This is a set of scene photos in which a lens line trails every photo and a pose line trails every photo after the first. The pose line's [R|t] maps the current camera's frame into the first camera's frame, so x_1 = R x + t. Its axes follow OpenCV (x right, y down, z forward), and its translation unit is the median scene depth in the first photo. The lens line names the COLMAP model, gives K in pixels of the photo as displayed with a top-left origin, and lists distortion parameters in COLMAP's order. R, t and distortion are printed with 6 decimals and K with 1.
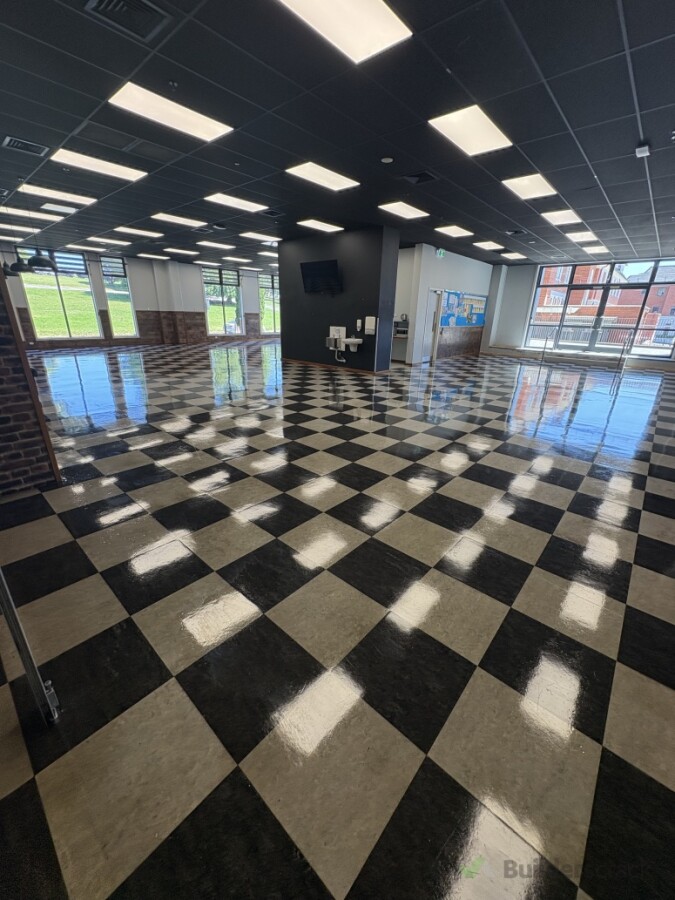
lens RADIAL K [[355.0, 0, 337.5], [0, 355.0, 450.0], [0, 0, 1]] dist [0.000591, 0.000255]
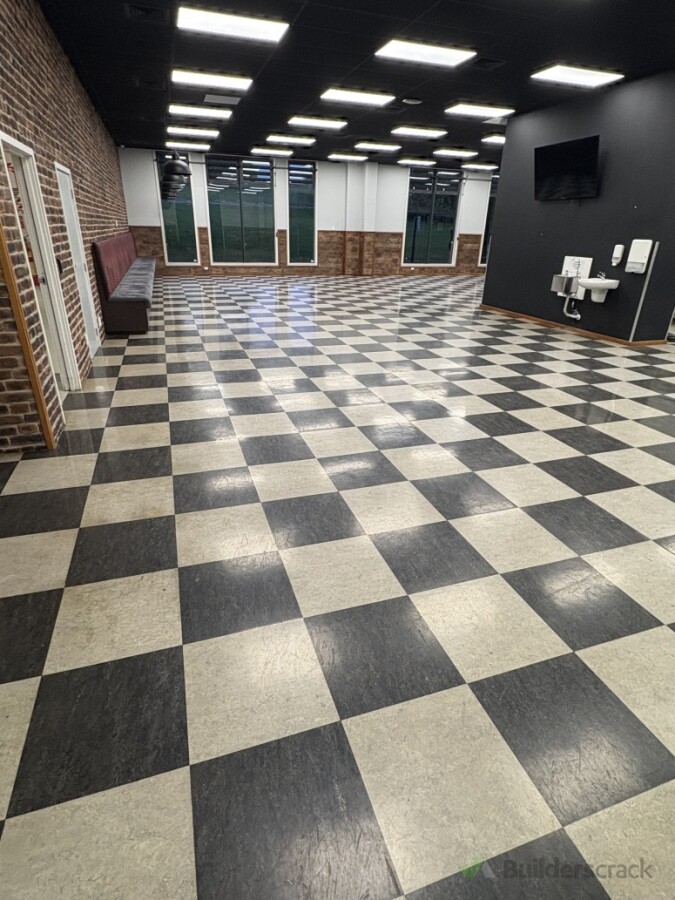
lens RADIAL K [[478.9, 0, 337.5], [0, 478.9, 450.0], [0, 0, 1]] dist [0.002120, 0.000789]
pose [[0.868715, 0.205408, -0.450712, 0.063755], [-0.181336, 0.978674, 0.096509, -0.033588], [0.460924, -0.002108, 0.887437, 0.096418]]
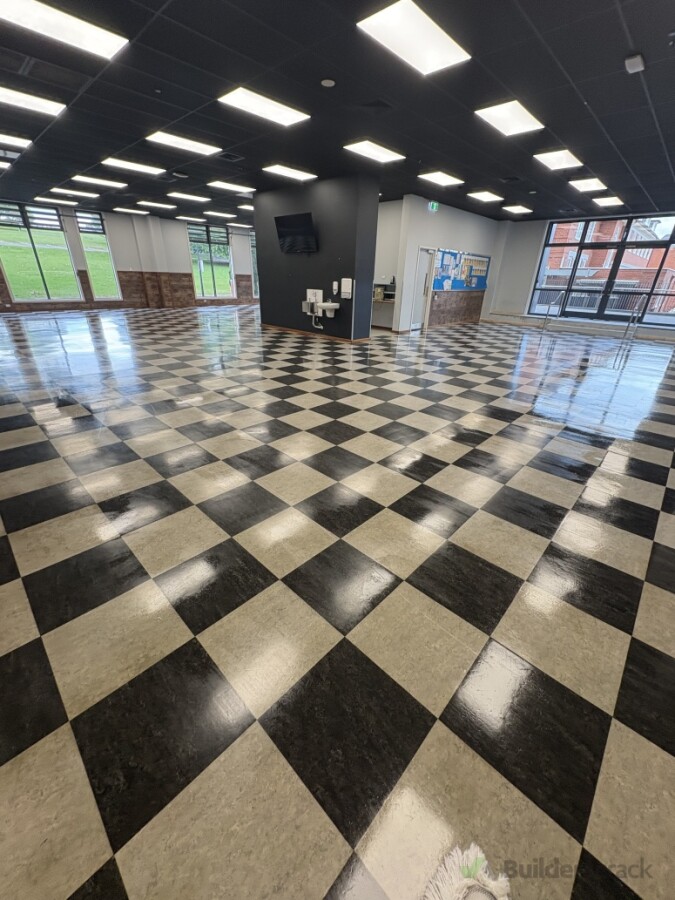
lens RADIAL K [[355.0, 0, 337.5], [0, 355.0, 450.0], [0, 0, 1]] dist [0.000591, 0.000255]
pose [[0.999337, 0.019881, -0.030495, 0.080447], [-0.017132, 0.995982, 0.087896, -0.010333], [0.032120, -0.087316, 0.995663, 0.035159]]
